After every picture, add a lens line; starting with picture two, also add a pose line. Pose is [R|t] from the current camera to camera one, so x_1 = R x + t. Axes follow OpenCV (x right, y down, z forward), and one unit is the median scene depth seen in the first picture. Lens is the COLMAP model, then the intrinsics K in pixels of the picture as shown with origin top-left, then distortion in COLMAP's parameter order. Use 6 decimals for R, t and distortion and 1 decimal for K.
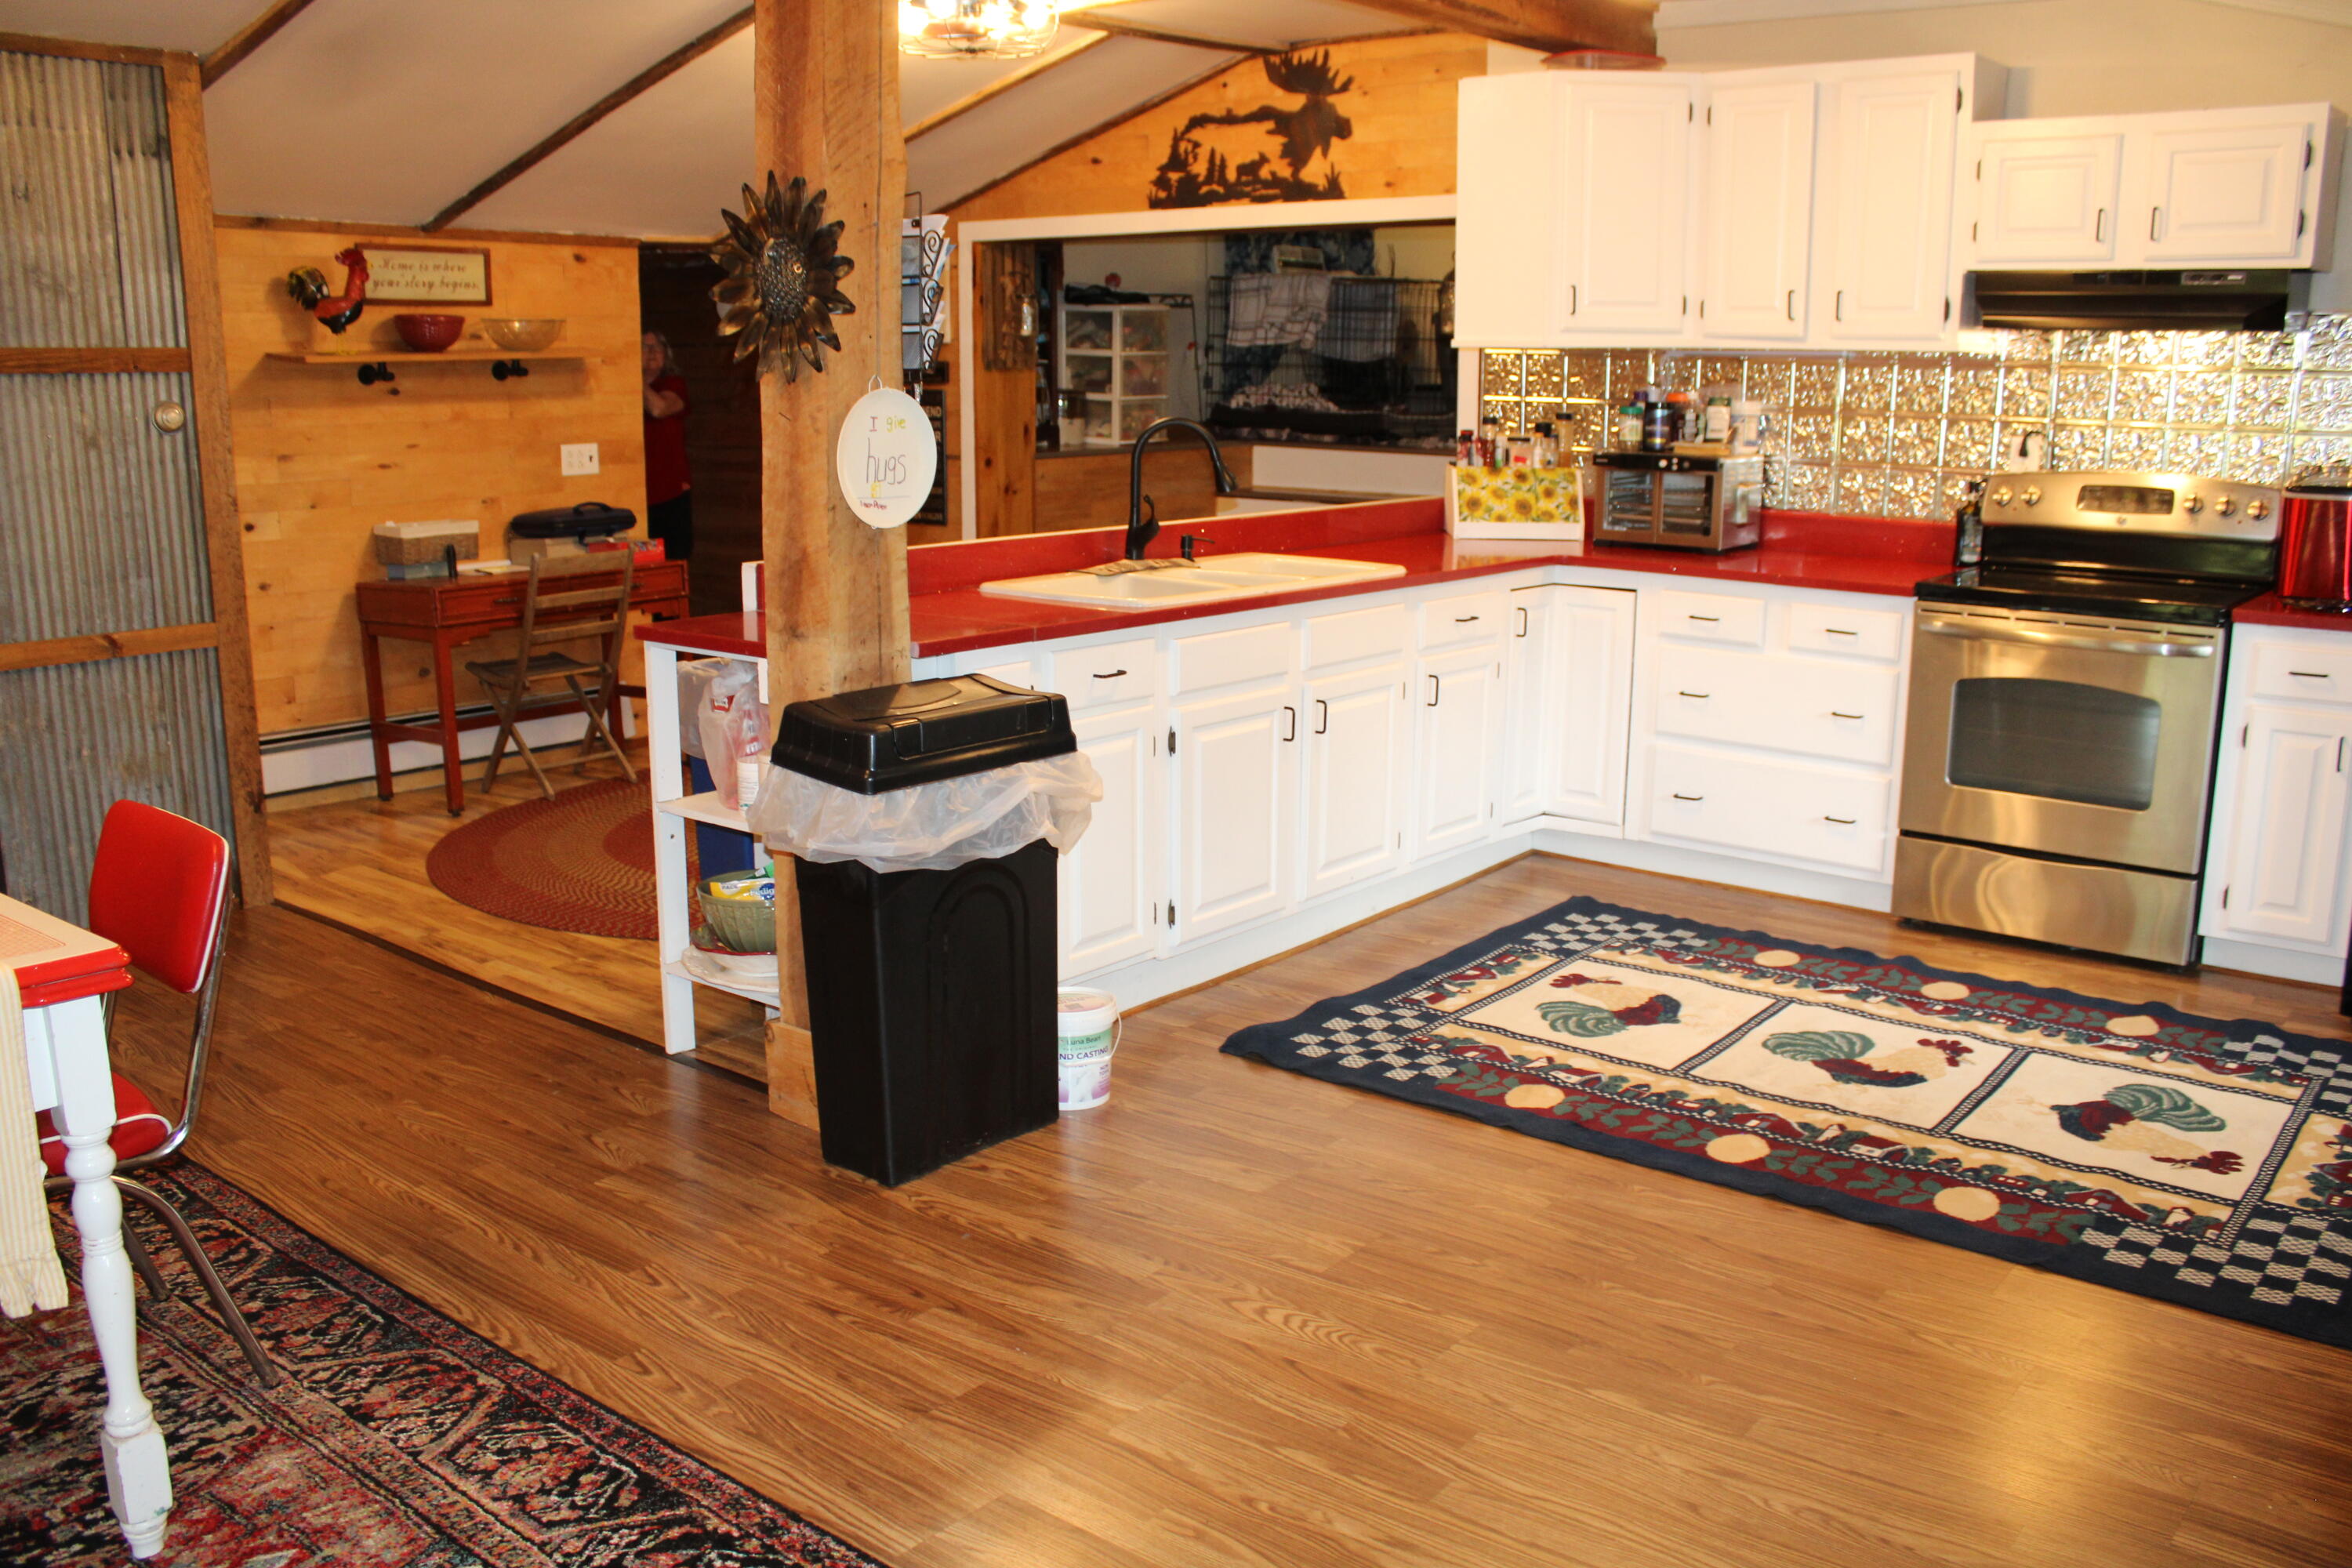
lens RADIAL K [[1913.8, 0, 1167.4], [0, 1913.8, 807.6], [0, 0, 1]] dist [-0.179123, 0.147321]
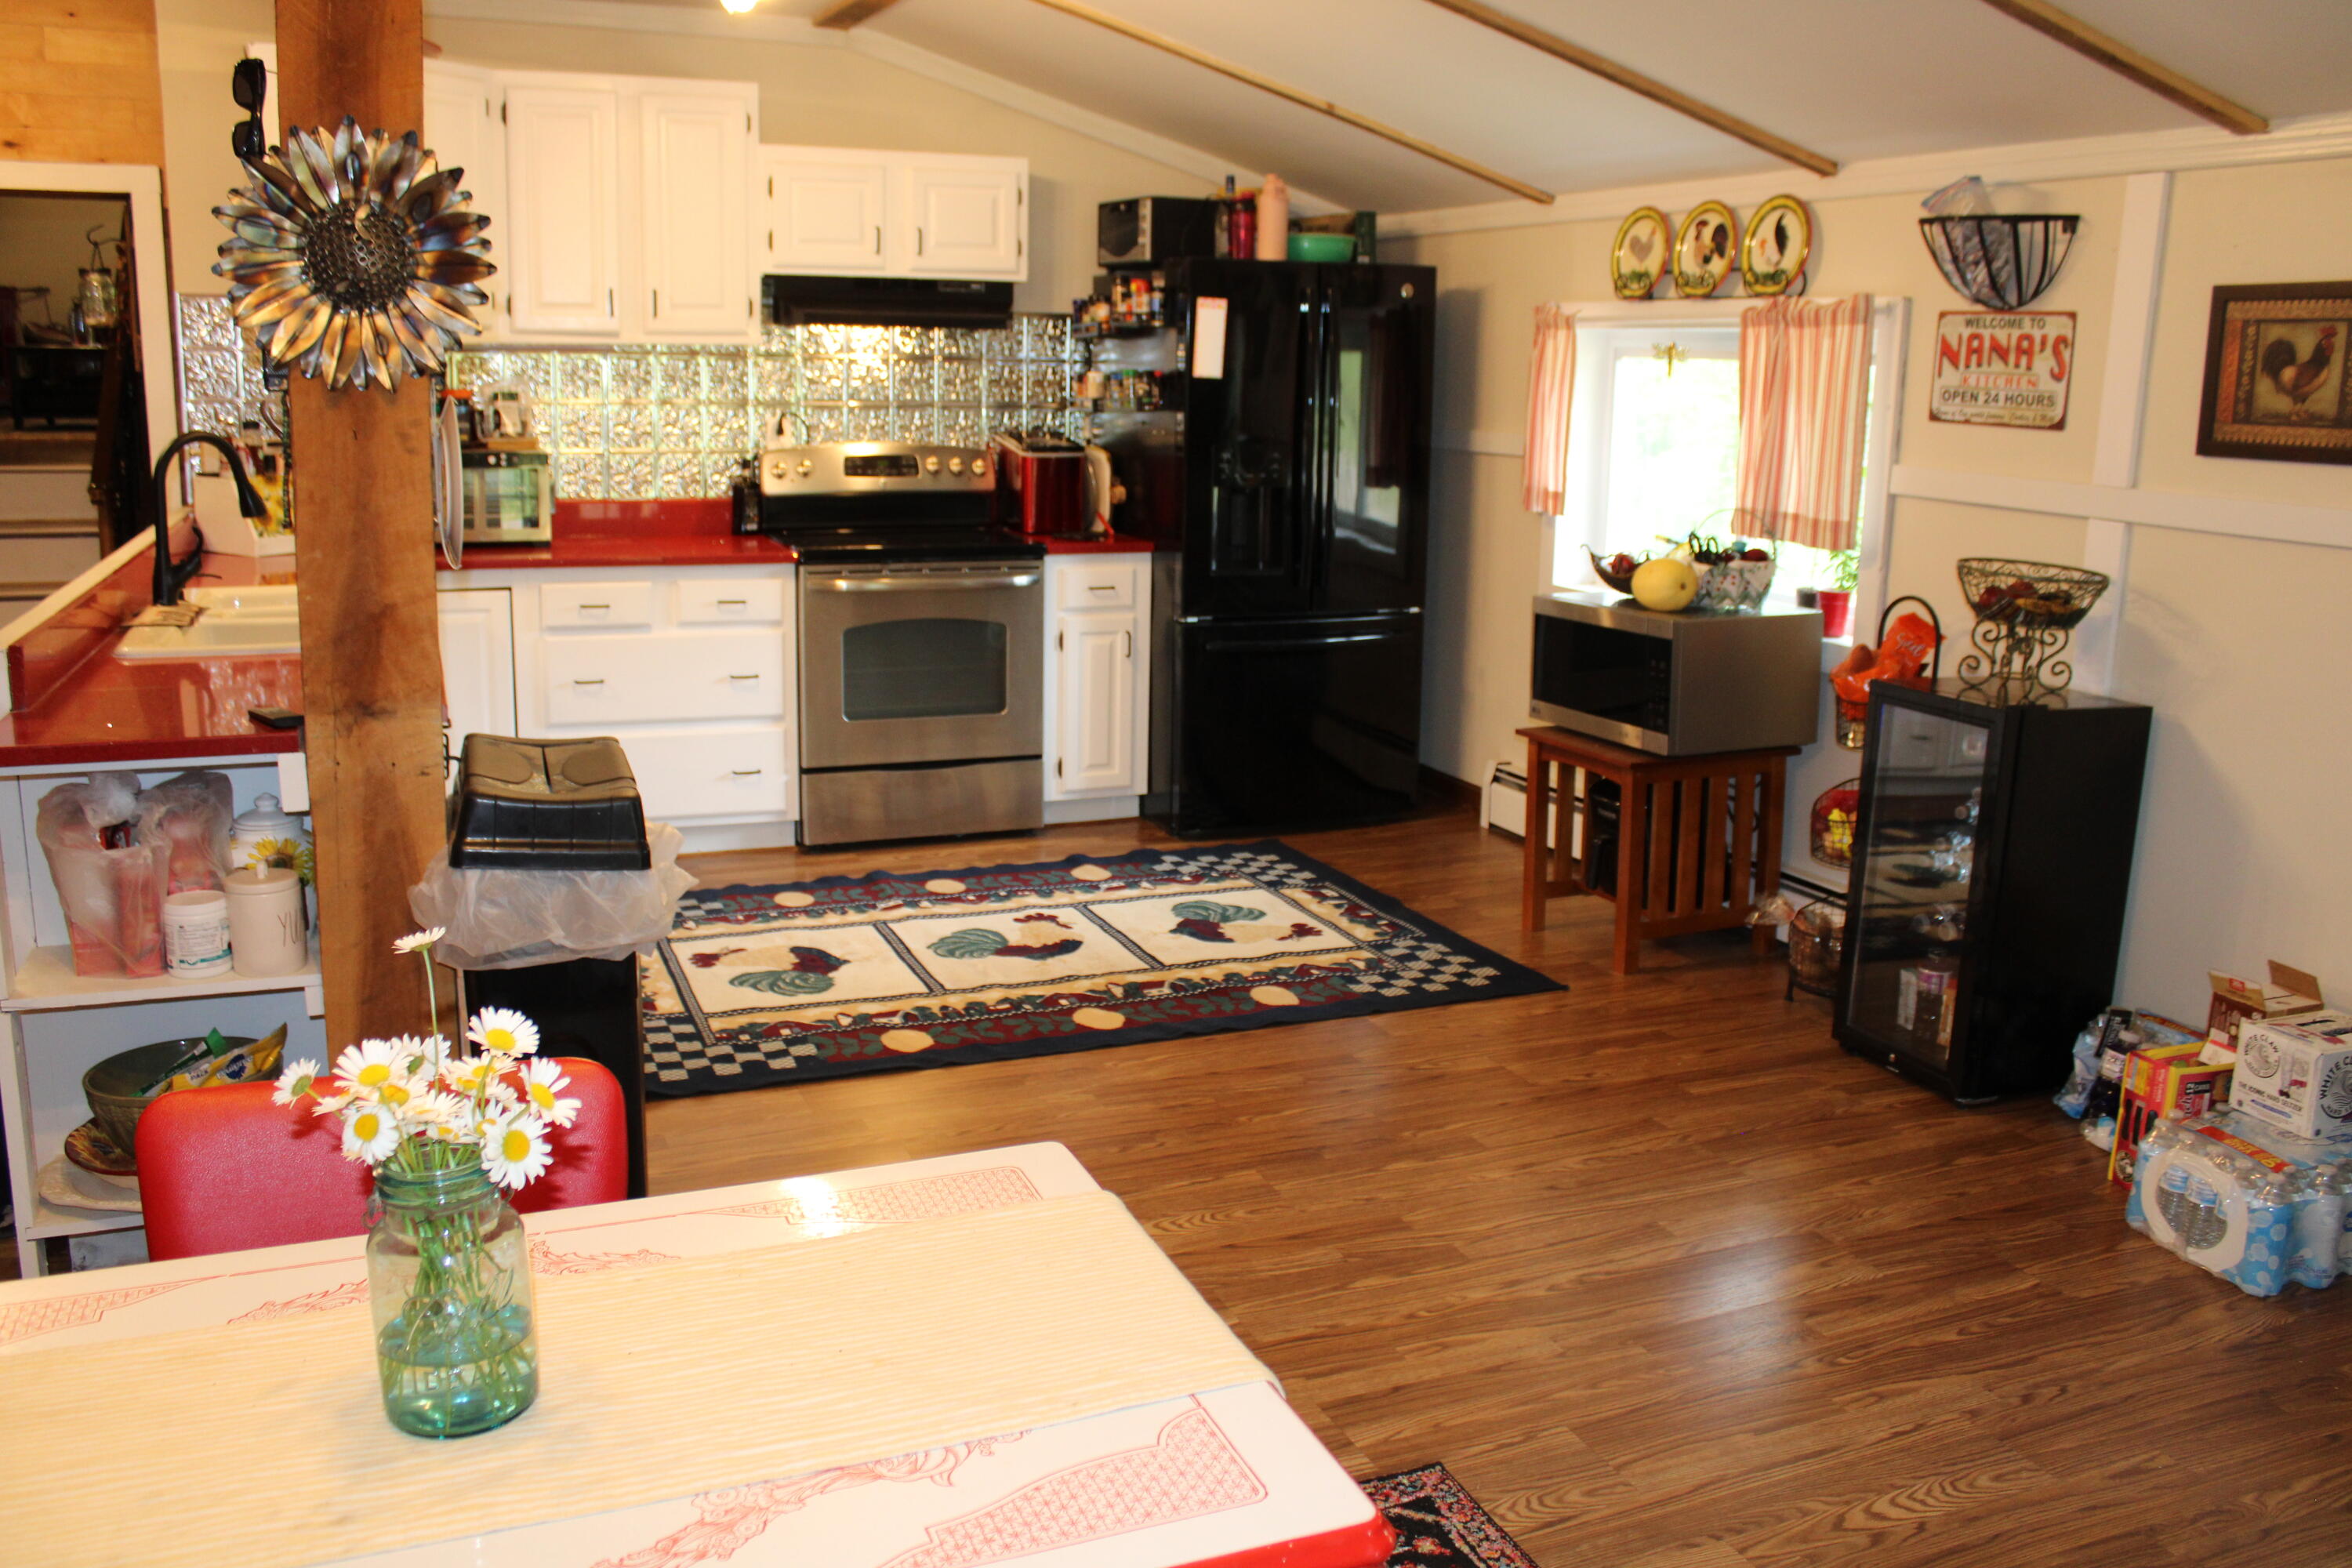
lens RADIAL K [[1913.8, 0, 1167.4], [0, 1913.8, 807.6], [0, 0, 1]] dist [-0.179123, 0.147321]
pose [[0.482826, -0.187352, 0.855440, -0.594292], [0.177486, 0.977509, 0.113910, -0.069724], [-0.857542, 0.096830, 0.505219, 0.284870]]
